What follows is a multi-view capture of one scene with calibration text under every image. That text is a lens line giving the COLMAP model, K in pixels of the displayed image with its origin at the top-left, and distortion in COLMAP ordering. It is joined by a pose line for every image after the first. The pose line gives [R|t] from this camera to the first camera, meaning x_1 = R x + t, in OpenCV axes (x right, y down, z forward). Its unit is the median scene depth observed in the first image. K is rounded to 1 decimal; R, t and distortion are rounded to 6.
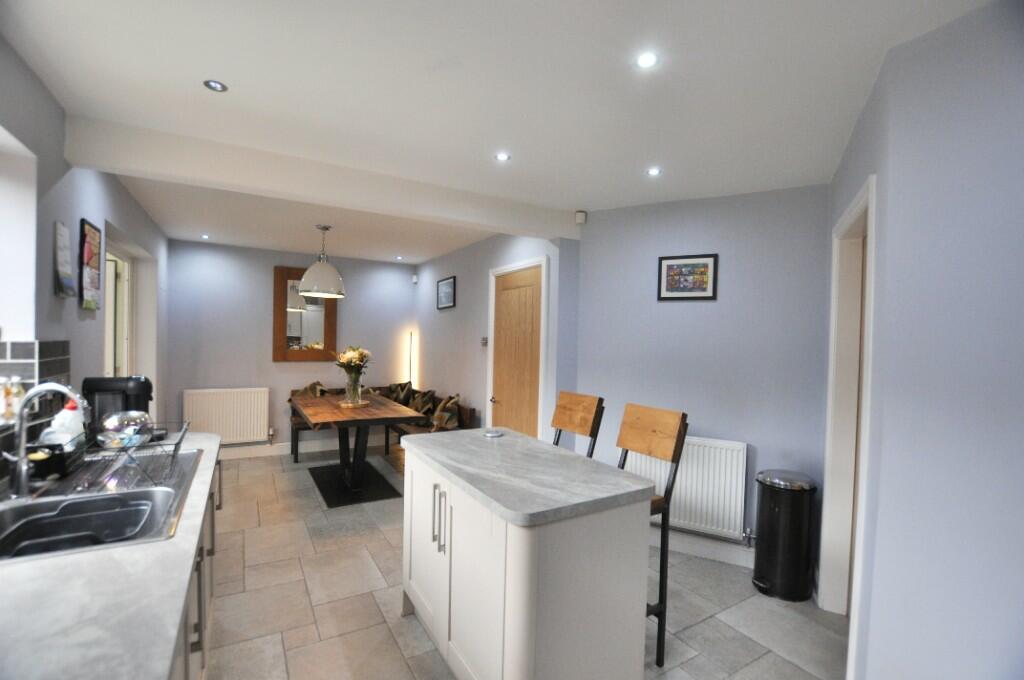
lens RADIAL K [[449.3, 0, 508.5], [0, 449.3, 347.3], [0, 0, 1]] dist [-0.025826, 0.001664]
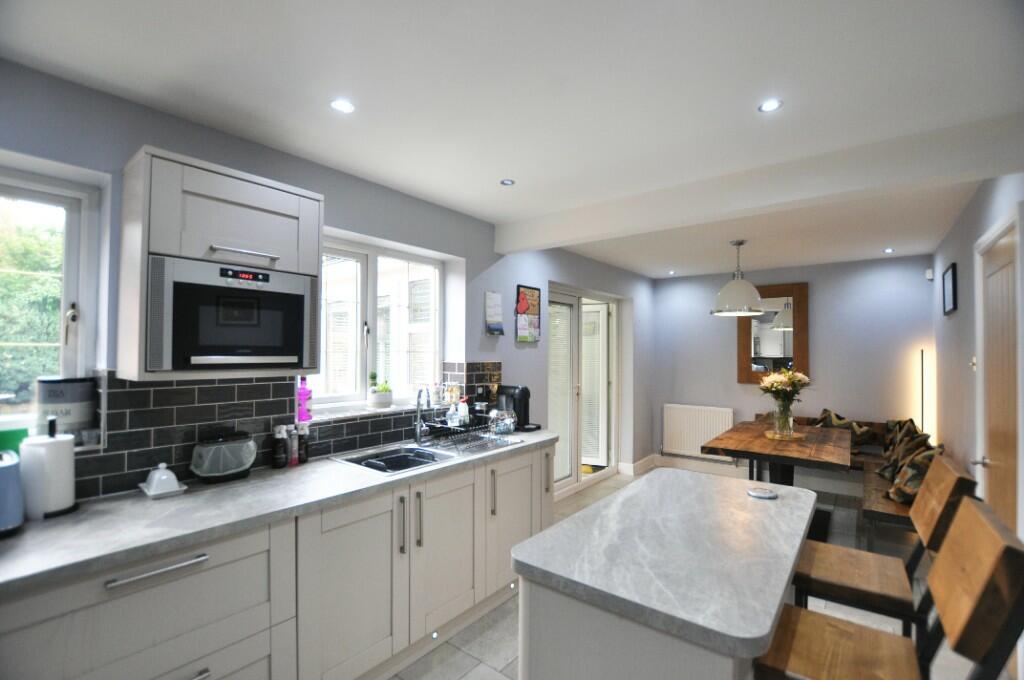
lens RADIAL K [[449.3, 0, 513.6], [0, 449.3, 346.5], [0, 0, 1]] dist [-0.025826, 0.001664]
pose [[0.364063, -0.031203, -0.930851, 0.288631], [-0.014778, 0.999119, -0.039271, -0.003843], [0.931257, 0.028053, 0.363281, 0.219104]]
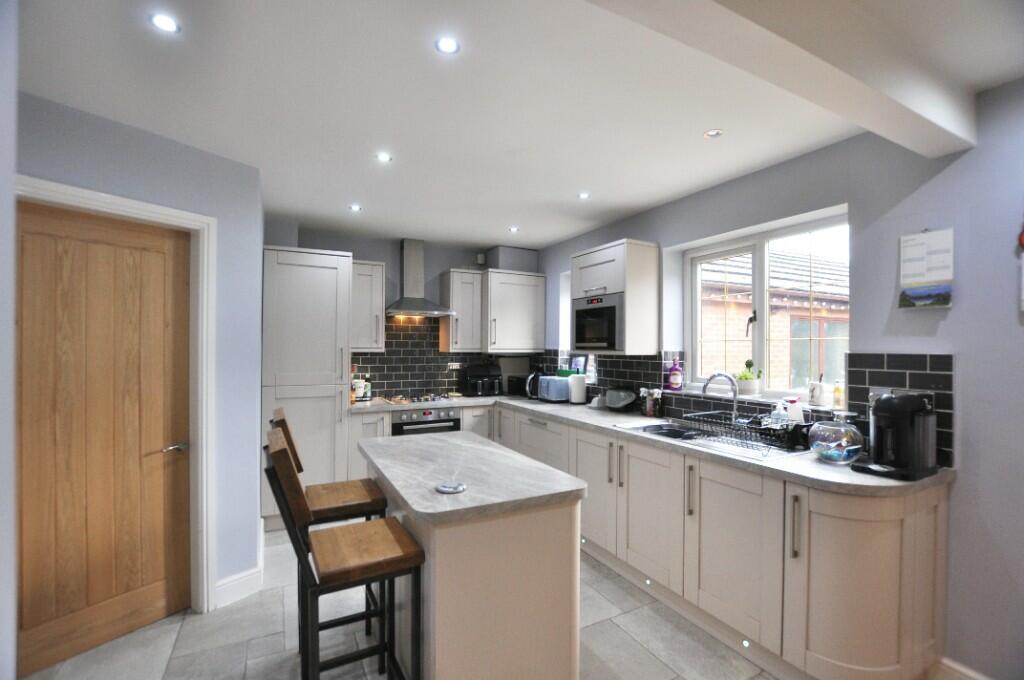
lens RADIAL K [[449.3, 0, 508.5], [0, 449.3, 342.7], [0, 0, 1]] dist [-0.025826, 0.001664]
pose [[-0.998484, -0.025840, 0.048598, -0.082868], [-0.025293, 0.999610, 0.011839, -0.013807], [-0.048885, 0.010592, -0.998748, 0.966590]]
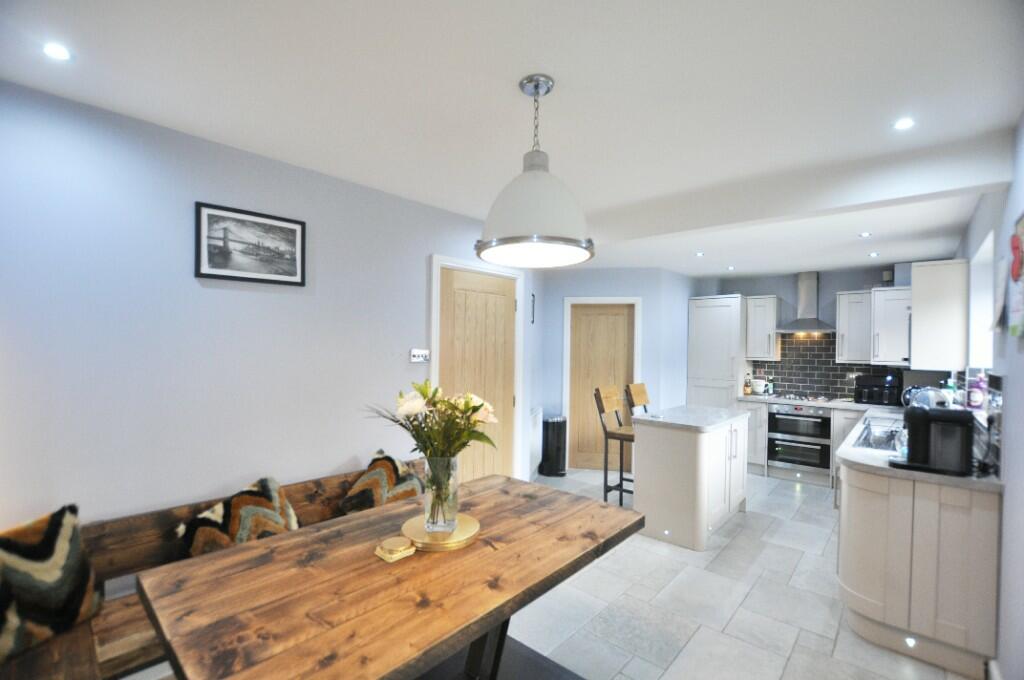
lens RADIAL K [[449.3, 0, 507.5], [0, 449.3, 344.7], [0, 0, 1]] dist [-0.025826, 0.001664]
pose [[-0.298461, -0.024073, 0.954118, -0.776639], [-0.000996, 0.999689, 0.024911, -0.054432], [-0.954421, 0.006485, -0.298393, 1.152623]]
